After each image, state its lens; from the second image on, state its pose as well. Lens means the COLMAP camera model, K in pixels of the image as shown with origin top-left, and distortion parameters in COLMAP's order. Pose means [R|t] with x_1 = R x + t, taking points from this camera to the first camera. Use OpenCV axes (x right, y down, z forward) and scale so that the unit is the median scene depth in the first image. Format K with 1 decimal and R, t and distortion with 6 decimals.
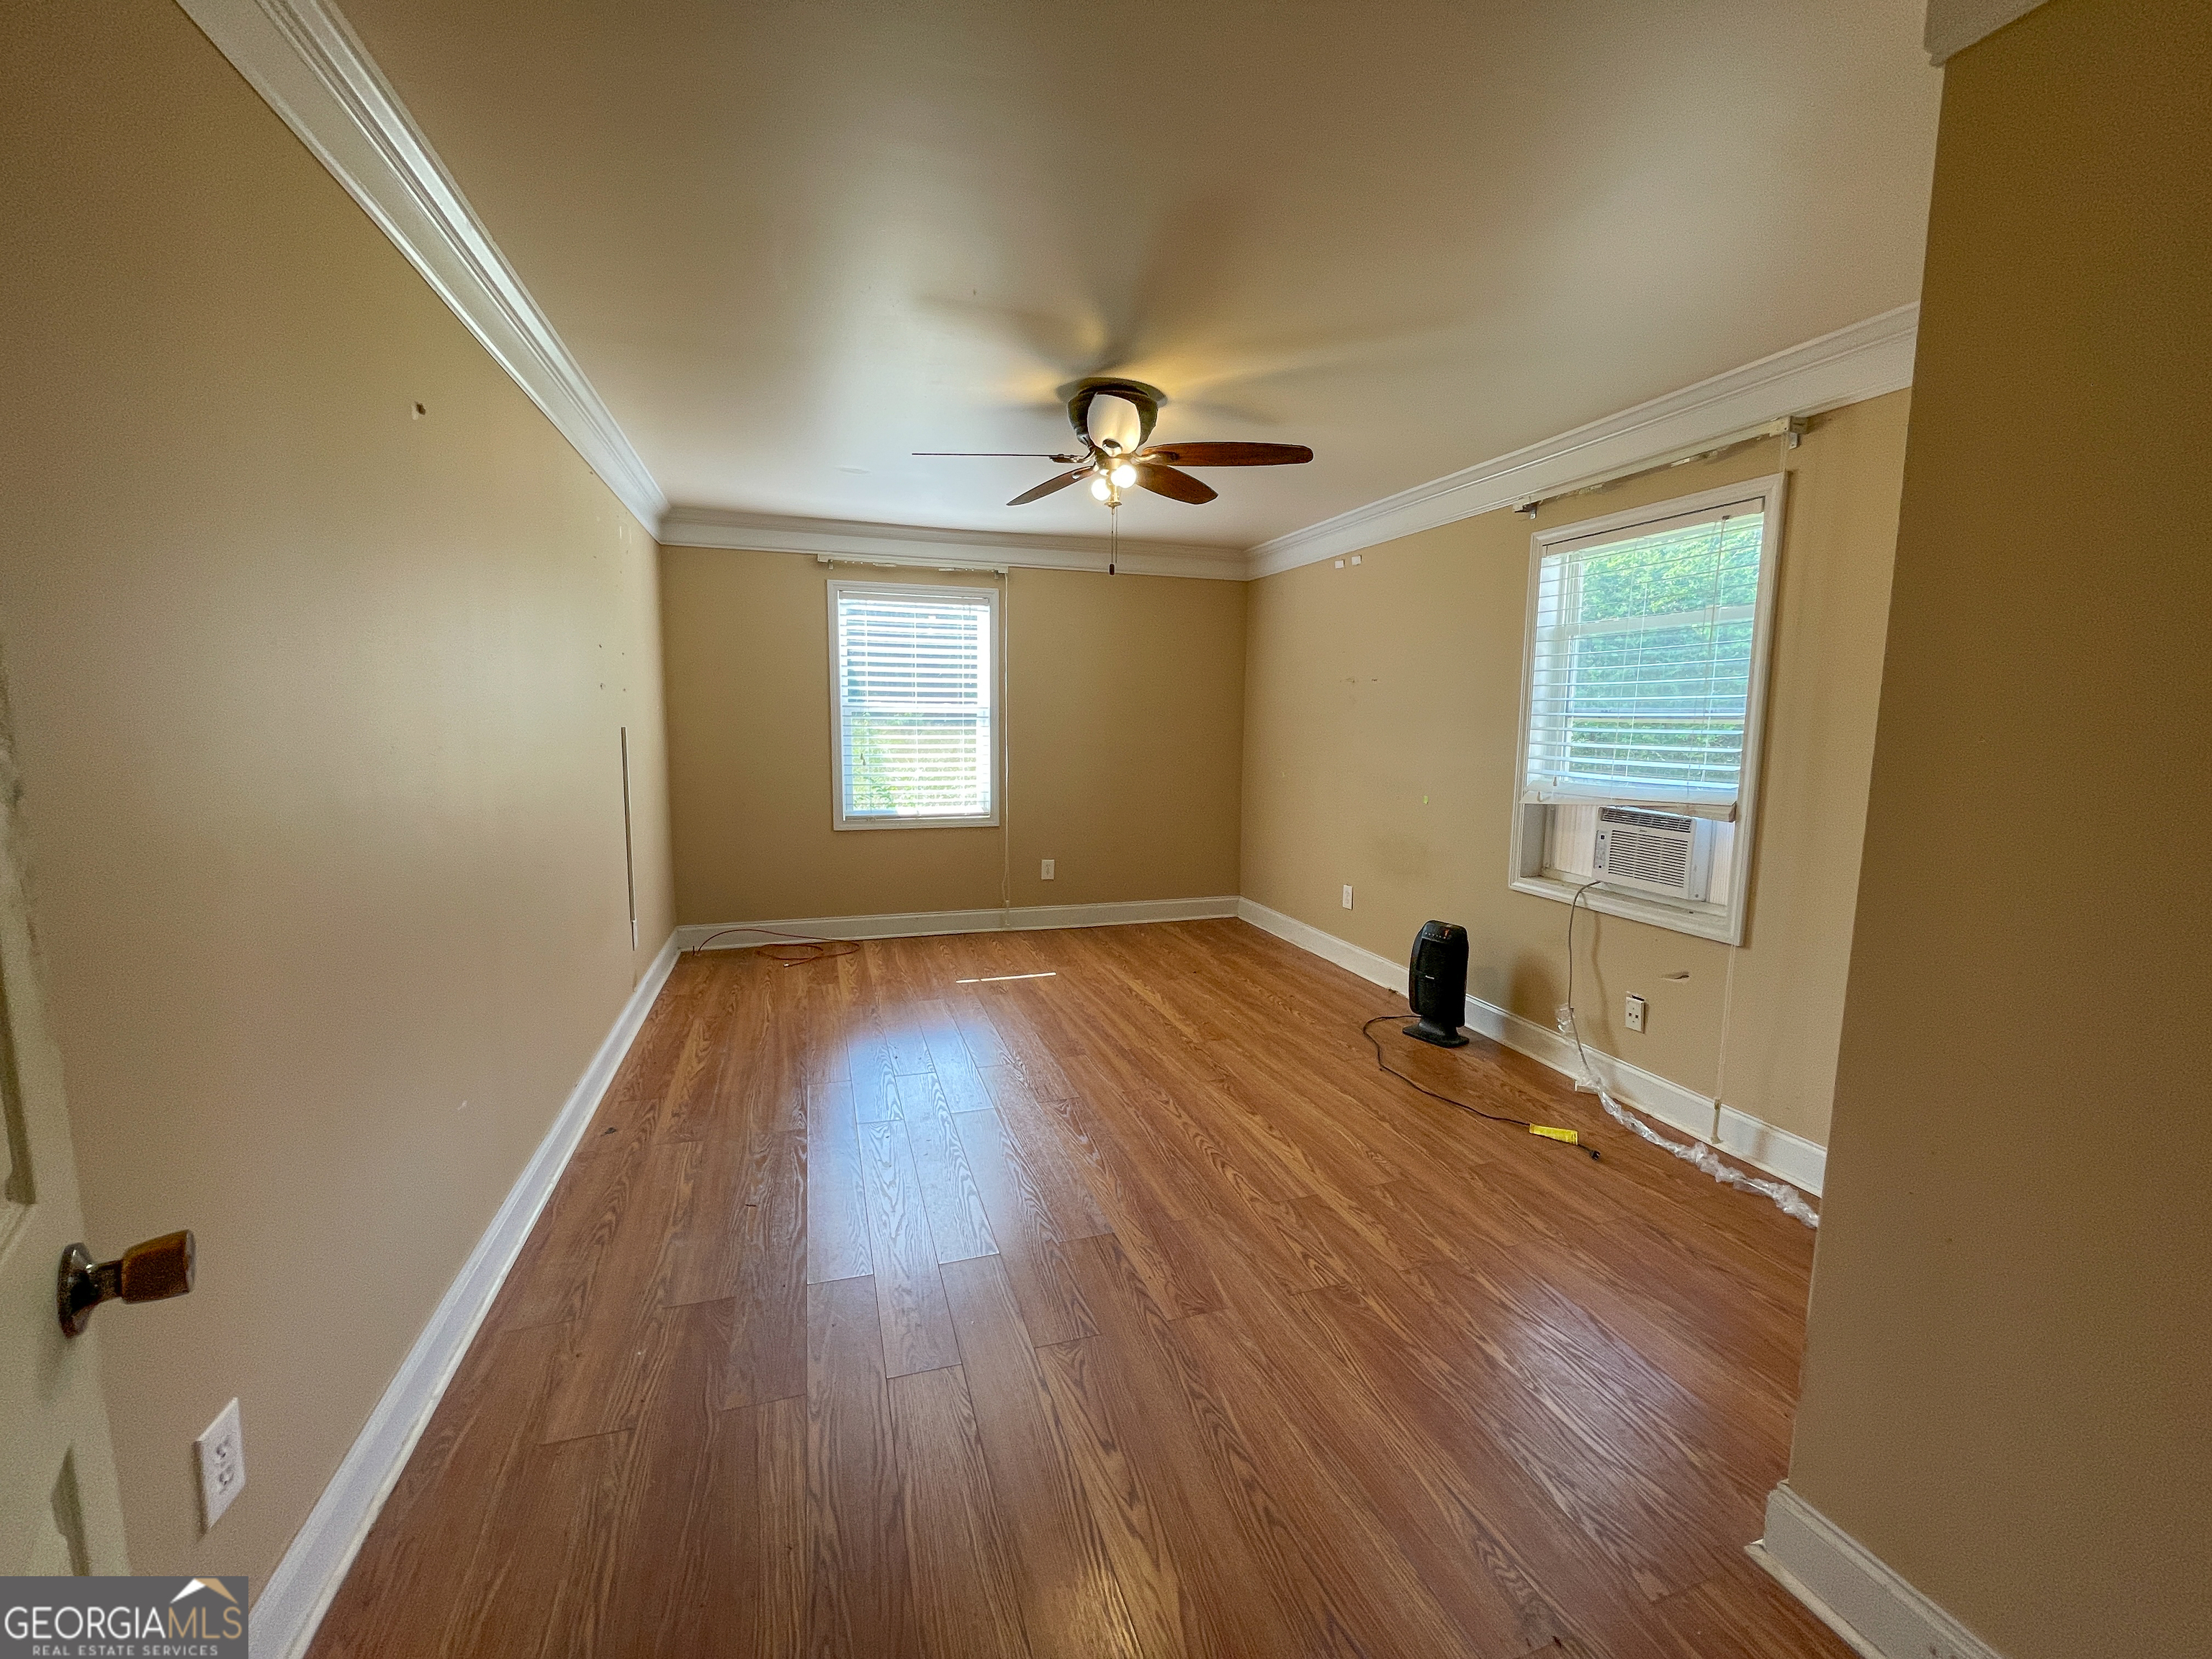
lens RADIAL K [[886.9, 0, 1105.4], [0, 886.9, 823.3], [0, 0, 1]] dist [0.000366, -0.000008]
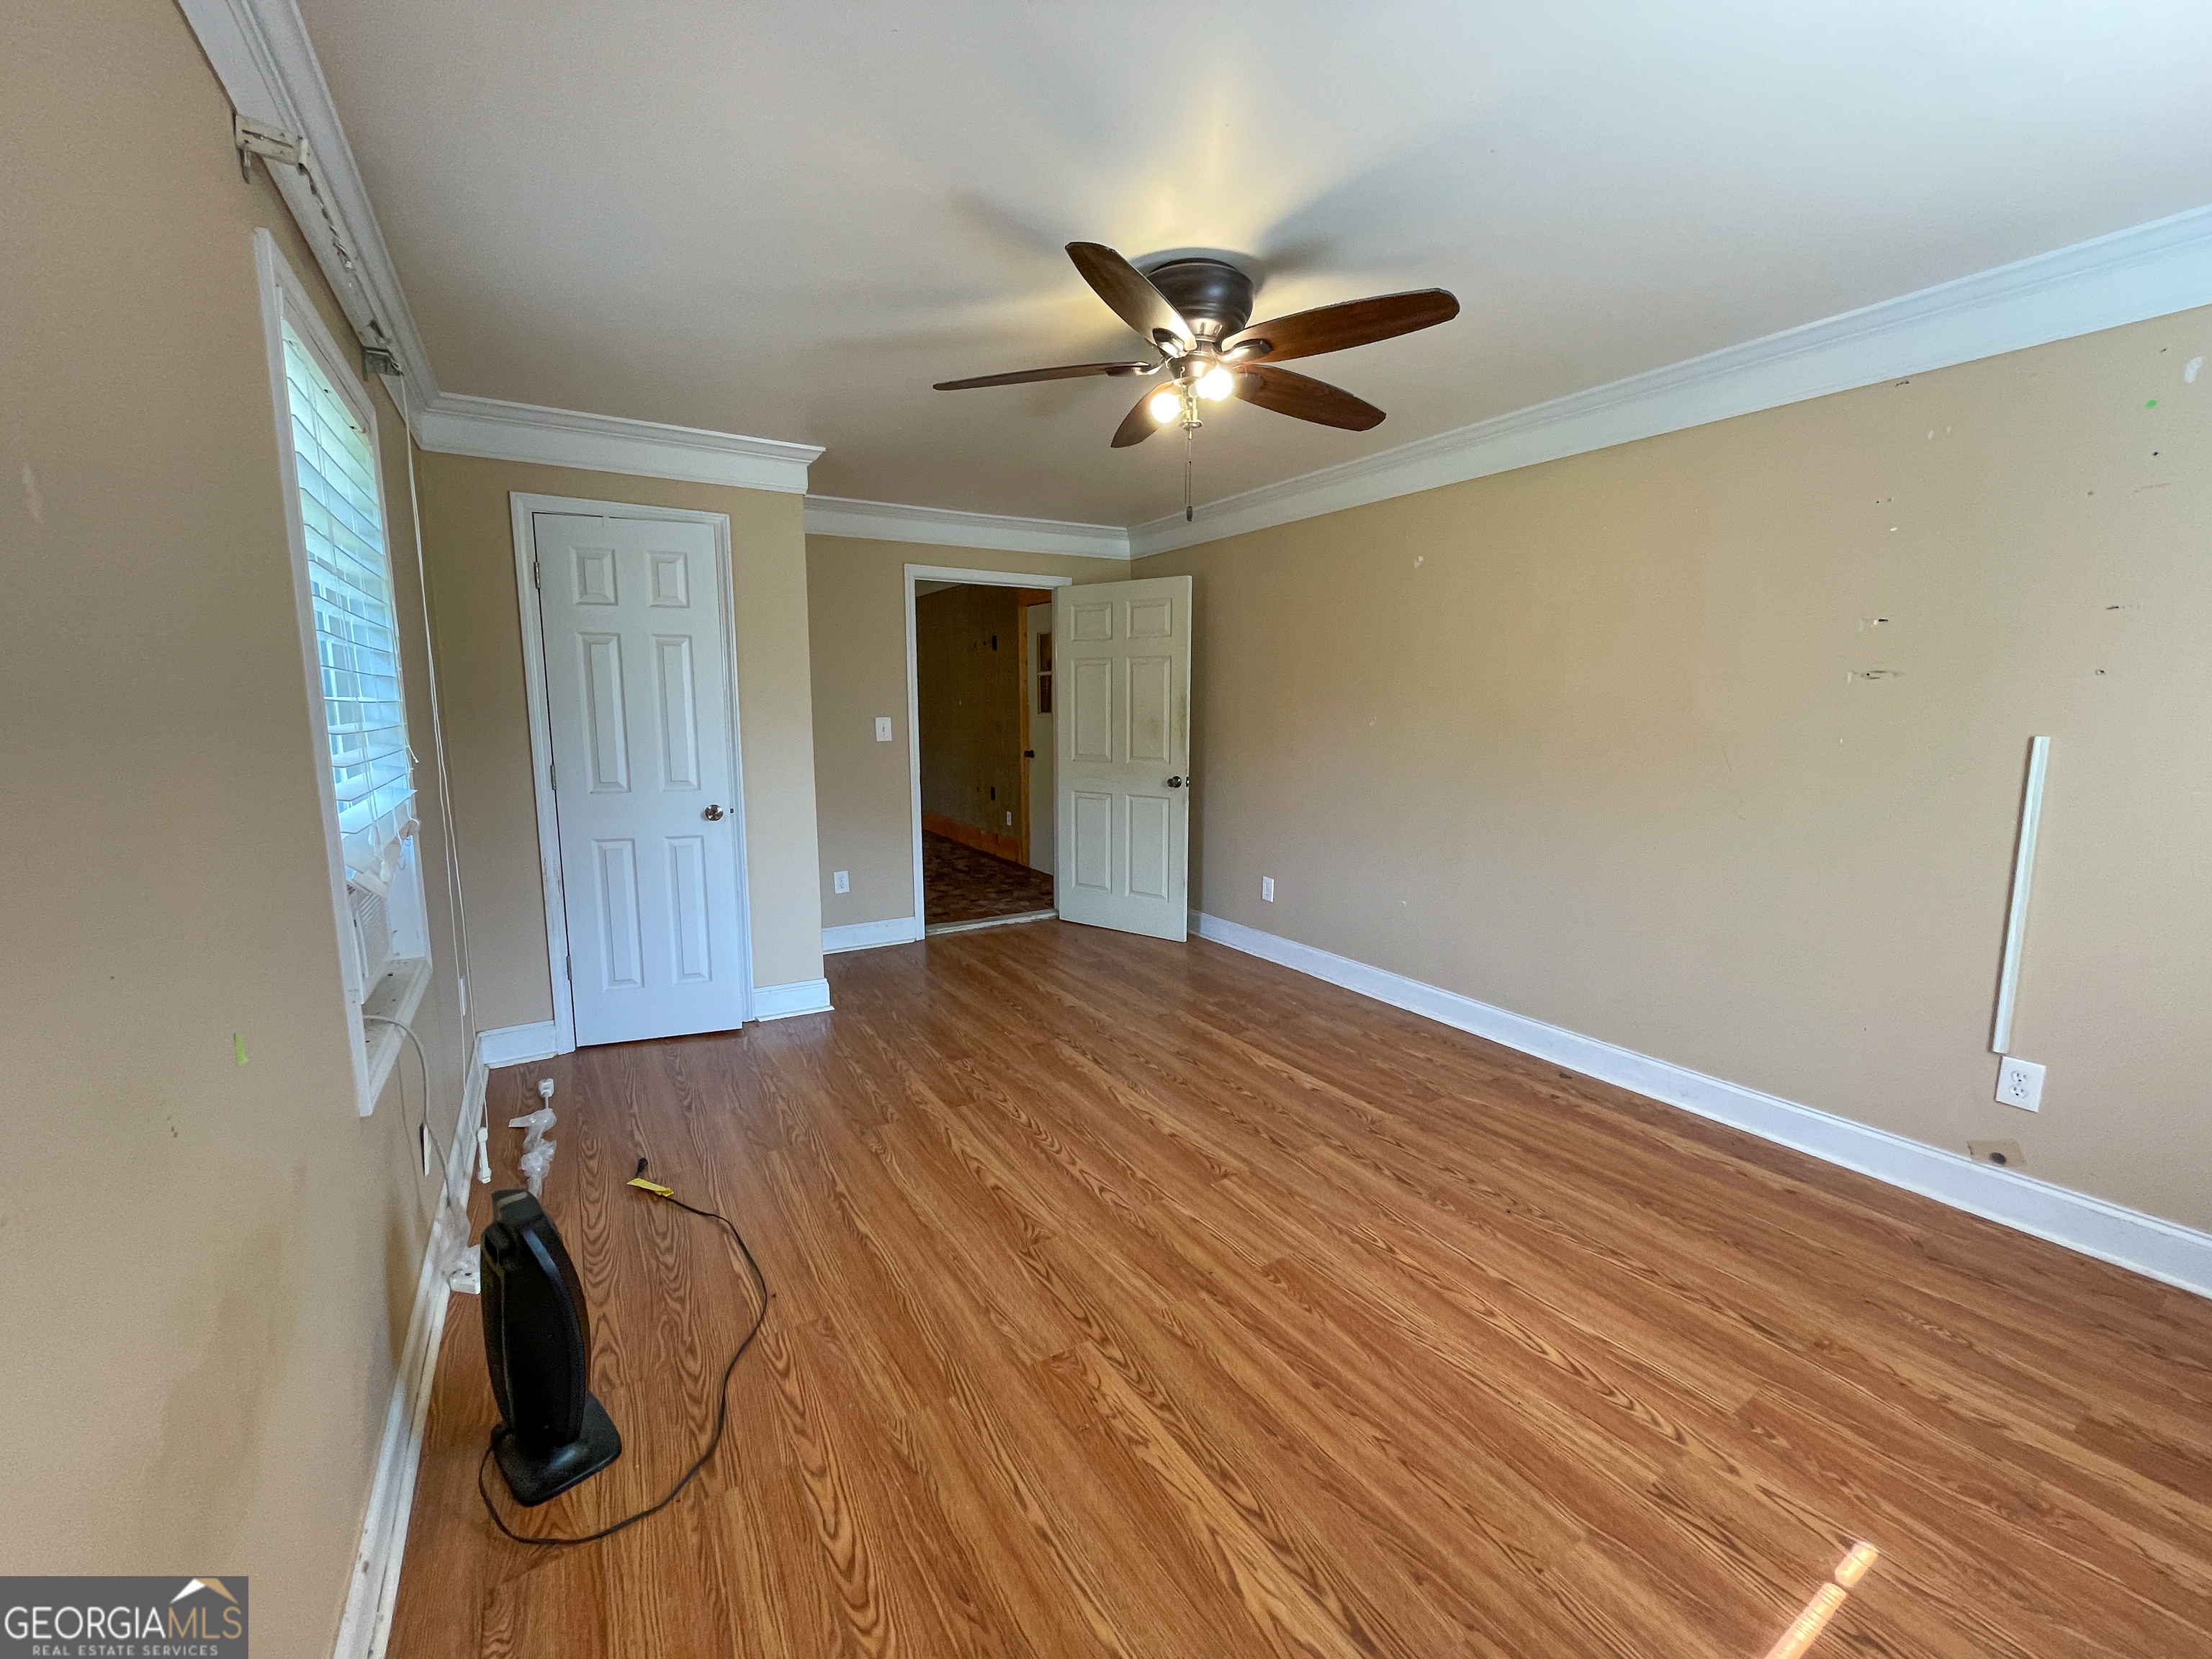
lens RADIAL K [[886.9, 0, 1106.4], [0, 886.9, 823.9], [0, 0, 1]] dist [0.000366, -0.000008]
pose [[-0.972736, 0.022151, -0.230853, 0.238917], [-0.036788, 0.968086, 0.247903, -0.201204], [0.228977, 0.249637, -0.940878, 1.642111]]
